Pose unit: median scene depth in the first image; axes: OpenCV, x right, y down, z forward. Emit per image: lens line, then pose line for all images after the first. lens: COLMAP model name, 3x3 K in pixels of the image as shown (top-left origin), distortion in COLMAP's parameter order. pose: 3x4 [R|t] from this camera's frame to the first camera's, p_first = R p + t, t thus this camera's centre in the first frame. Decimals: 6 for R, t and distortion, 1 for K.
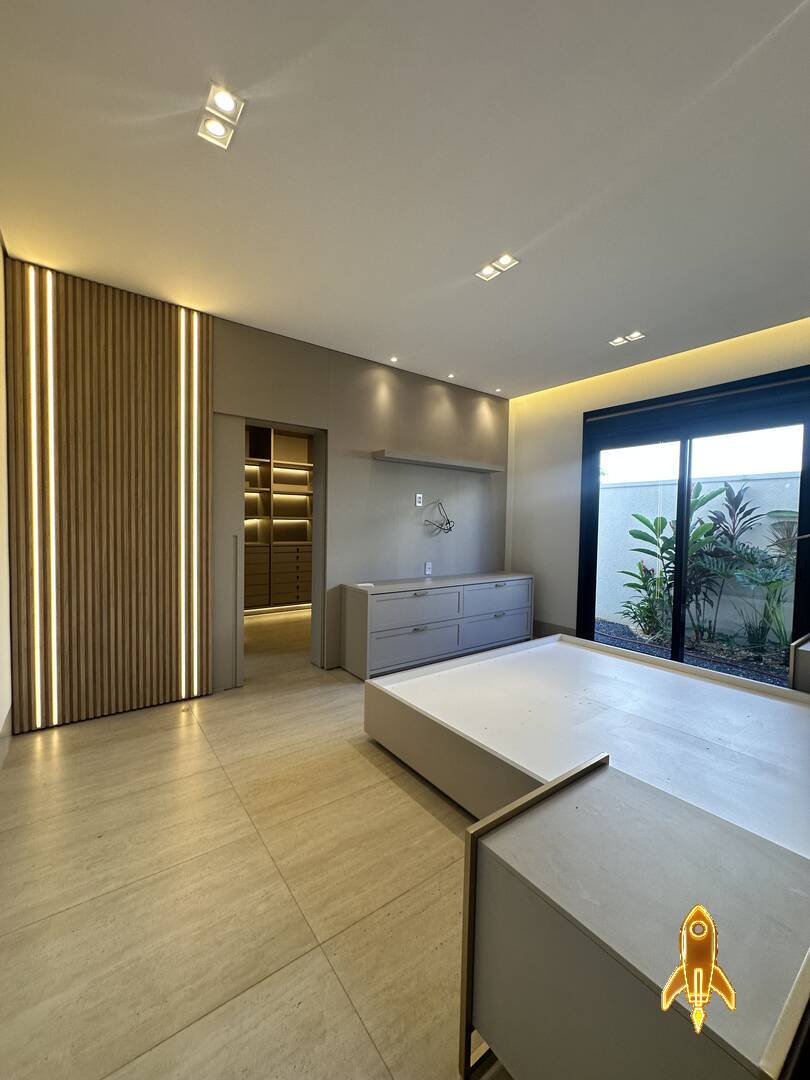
lens RADIAL K [[430.4, 0, 406.9], [0, 430.4, 540.9], [0, 0, 1]] dist [0.000315, 0.000424]
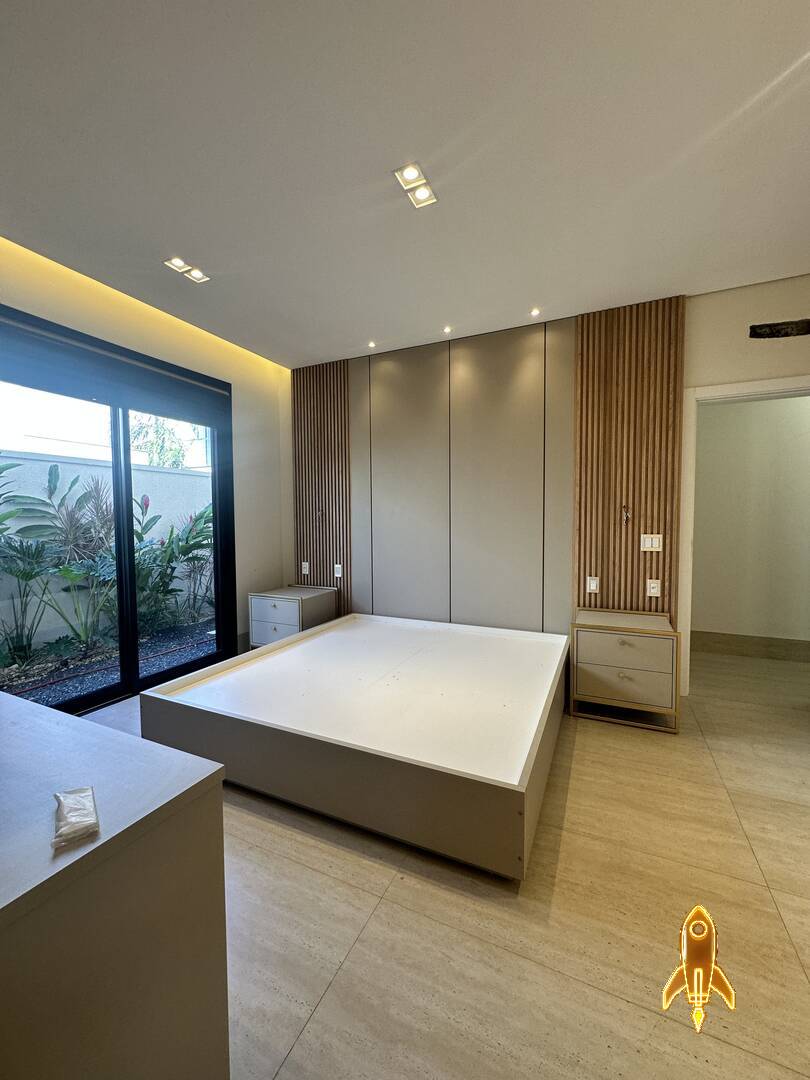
lens RADIAL K [[430.4, 0, 406.9], [0, 430.4, 540.9], [0, 0, 1]] dist [0.000315, 0.000424]
pose [[-0.474175, -0.058637, 0.878476, -0.652210], [0.036342, 0.995626, 0.086073, -0.072769], [-0.879680, 0.072739, -0.469970, 1.803982]]
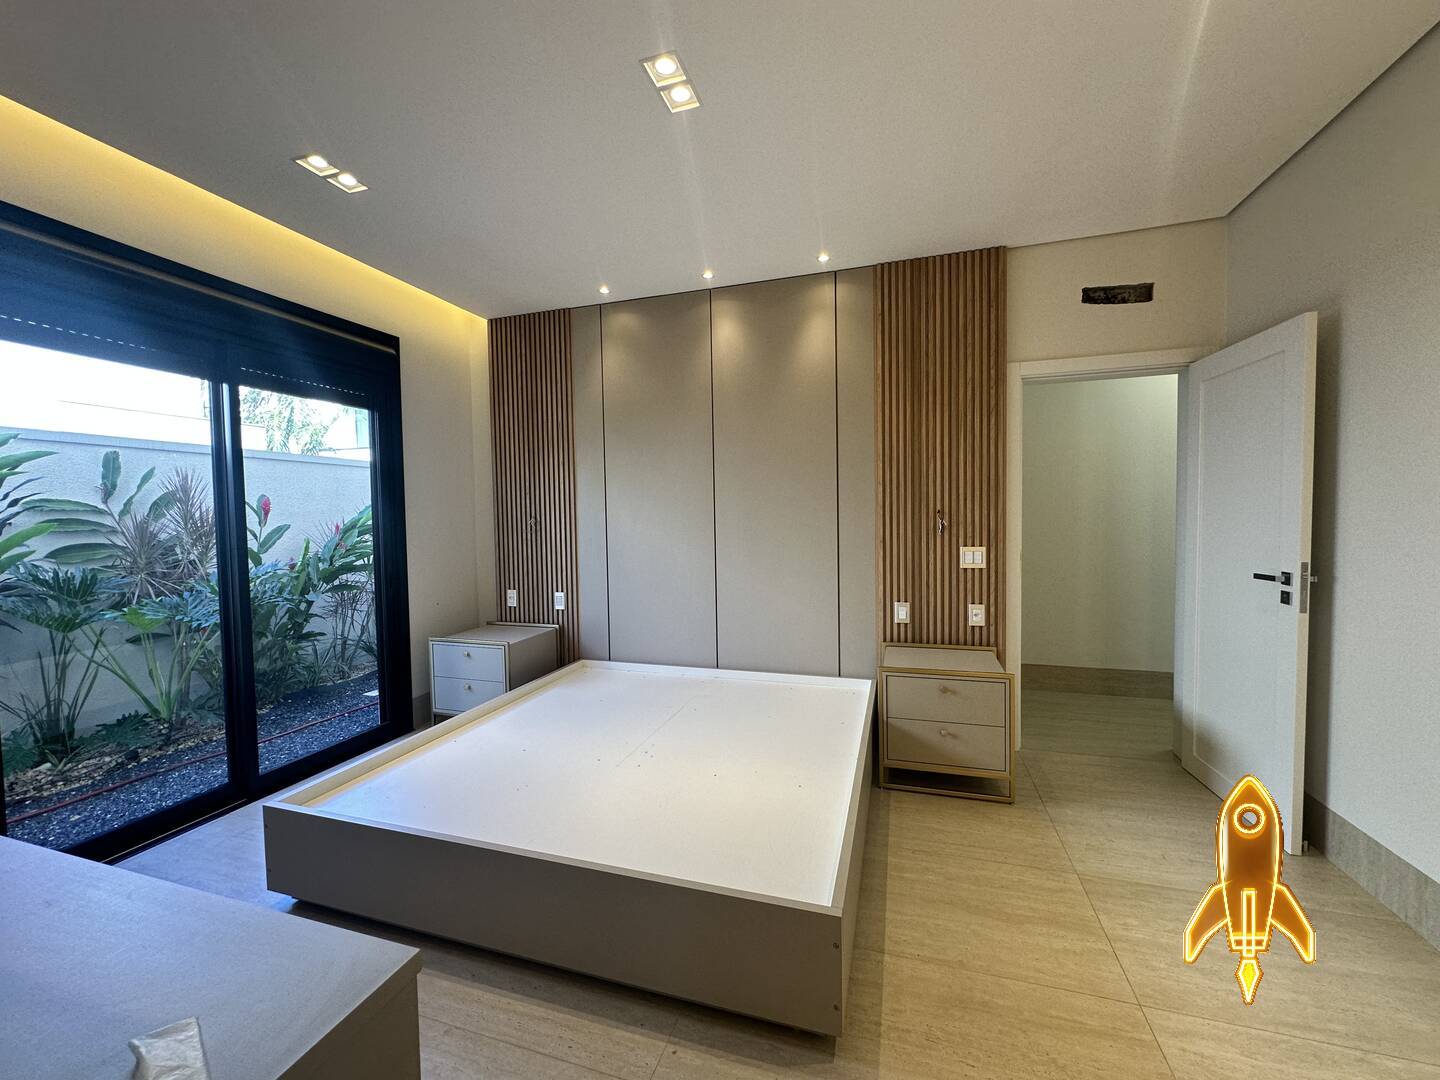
lens RADIAL K [[573.8, 0, 720.0], [0, 573.8, 540.0], [0, 0, 1]] dist [0.000315, 0.000424]
pose [[-0.584040, -0.040644, 0.810707, -0.602947], [0.041685, 0.995926, 0.079960, -0.109775], [-0.810654, 0.080494, -0.579966, 1.816899]]
